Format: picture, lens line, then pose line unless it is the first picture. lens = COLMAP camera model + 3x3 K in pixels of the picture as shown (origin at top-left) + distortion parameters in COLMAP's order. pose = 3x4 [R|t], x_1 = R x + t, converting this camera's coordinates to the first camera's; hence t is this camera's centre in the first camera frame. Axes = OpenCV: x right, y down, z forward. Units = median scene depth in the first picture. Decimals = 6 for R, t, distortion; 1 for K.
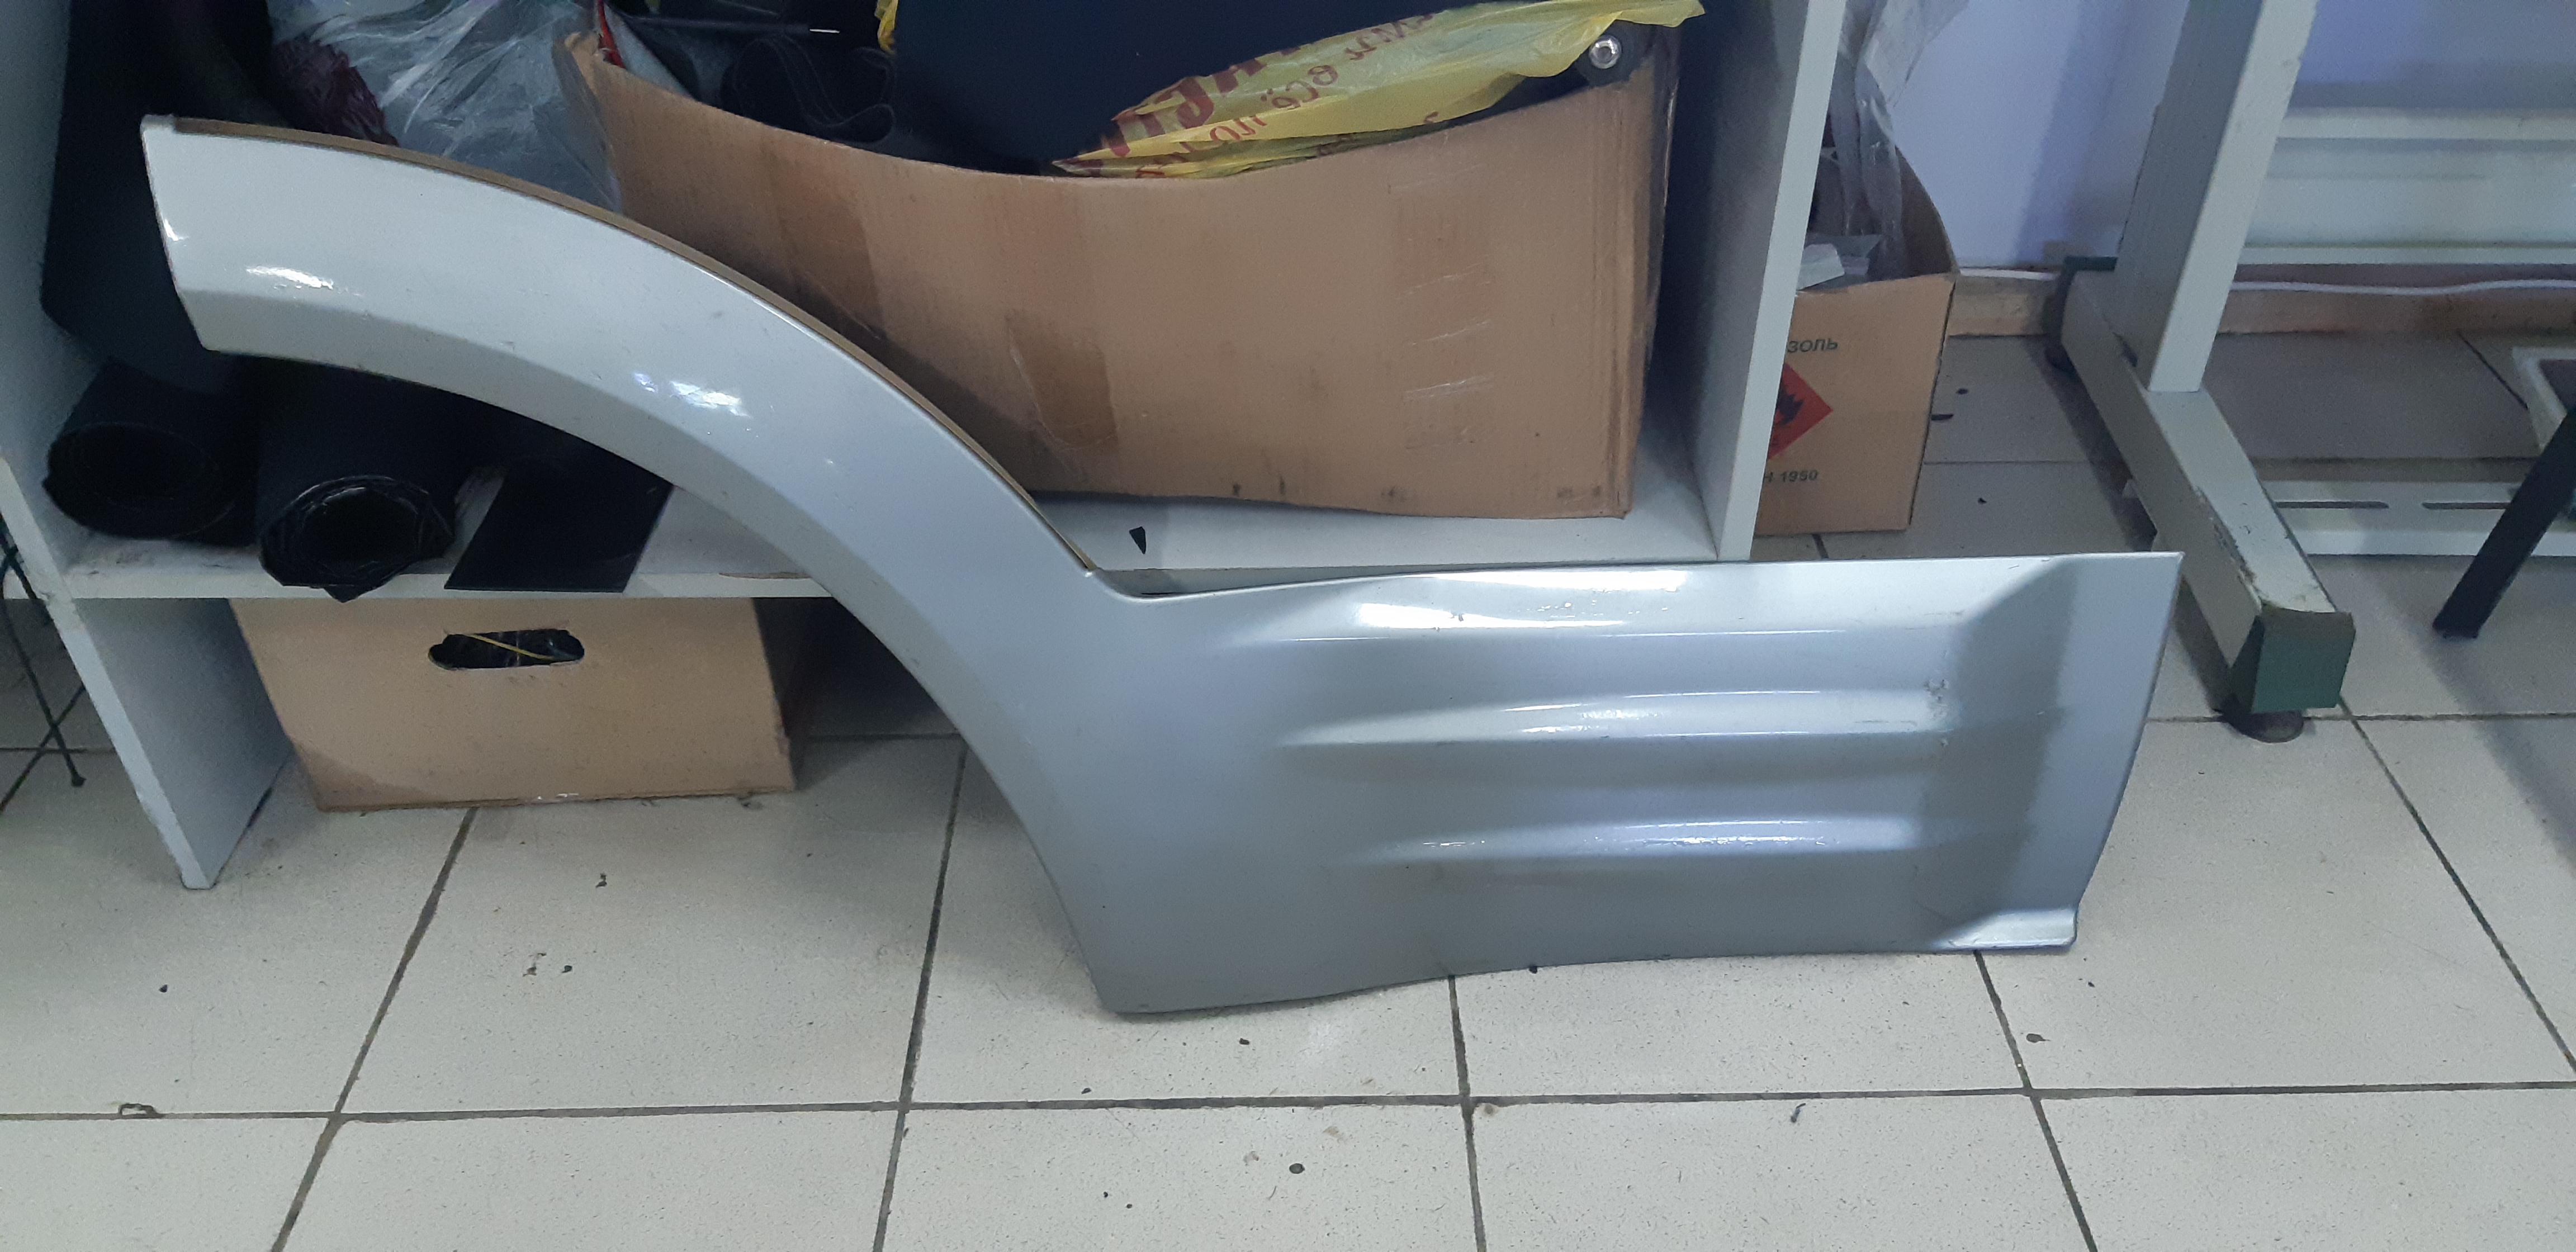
lens RADIAL K [[2032.4, 0, 1288.0], [0, 2032.4, 626.0], [0, 0, 1]] dist [0.087853, -0.151549]
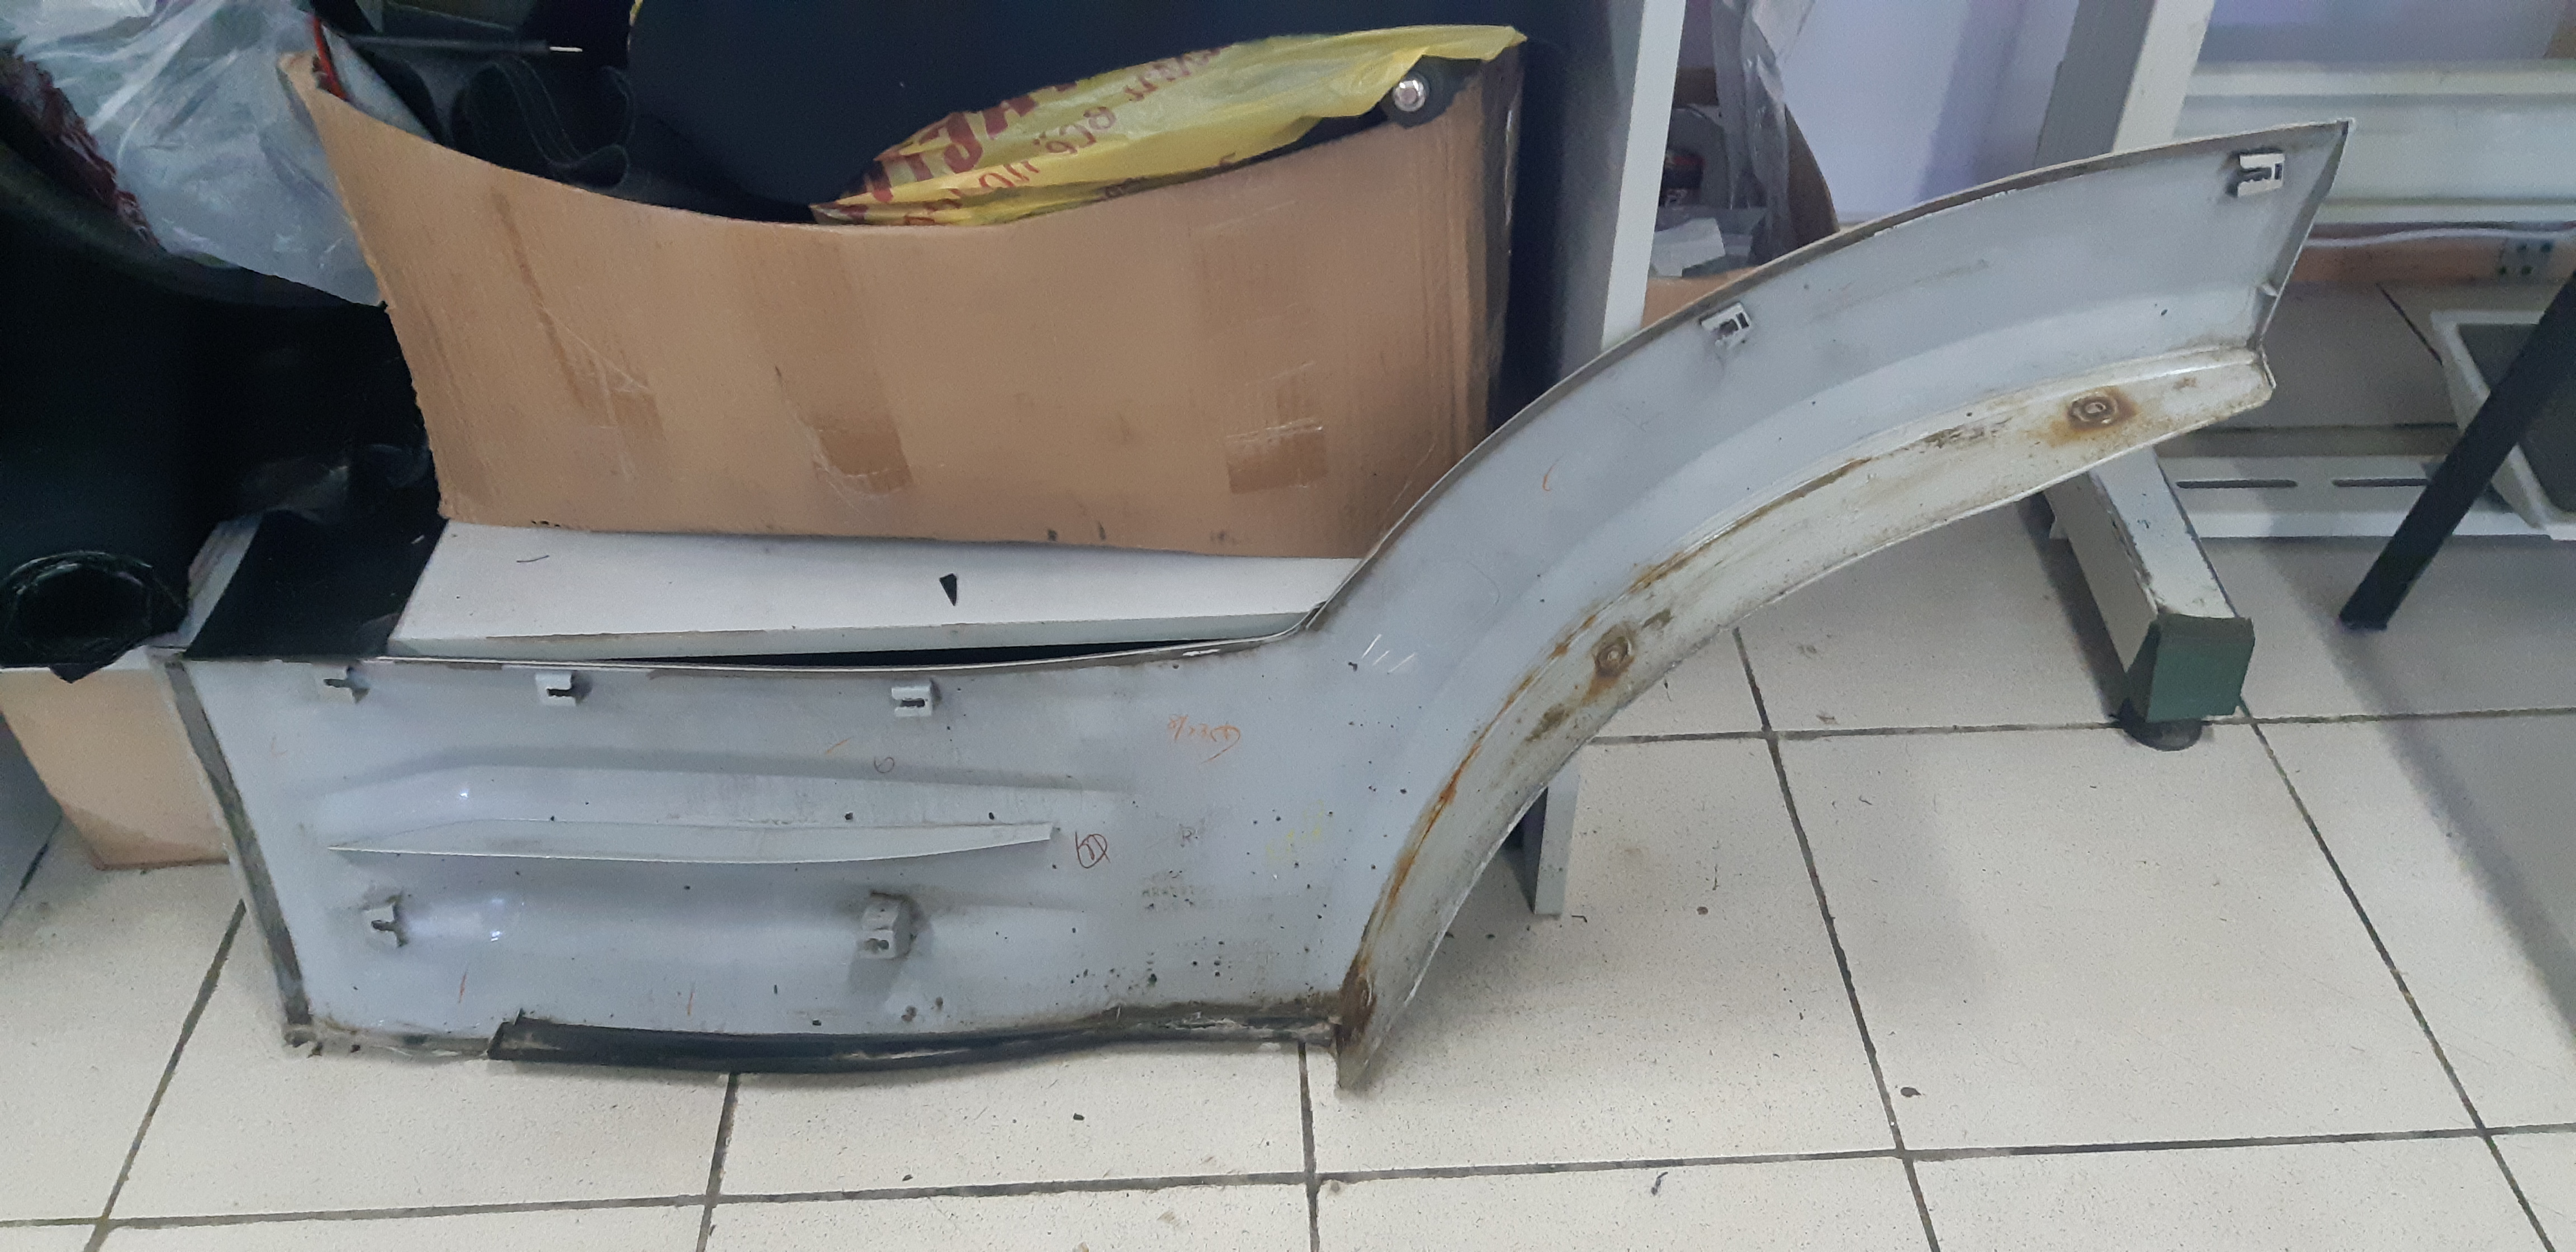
lens RADIAL K [[2032.4, 0, 1288.0], [0, 2032.4, 626.0], [0, 0, 1]] dist [0.087853, -0.151549]
pose [[0.999608, -0.018436, 0.021055, 0.061171], [0.017112, 0.997967, 0.061400, -0.080520], [-0.022144, -0.061016, 0.997891, 0.072592]]
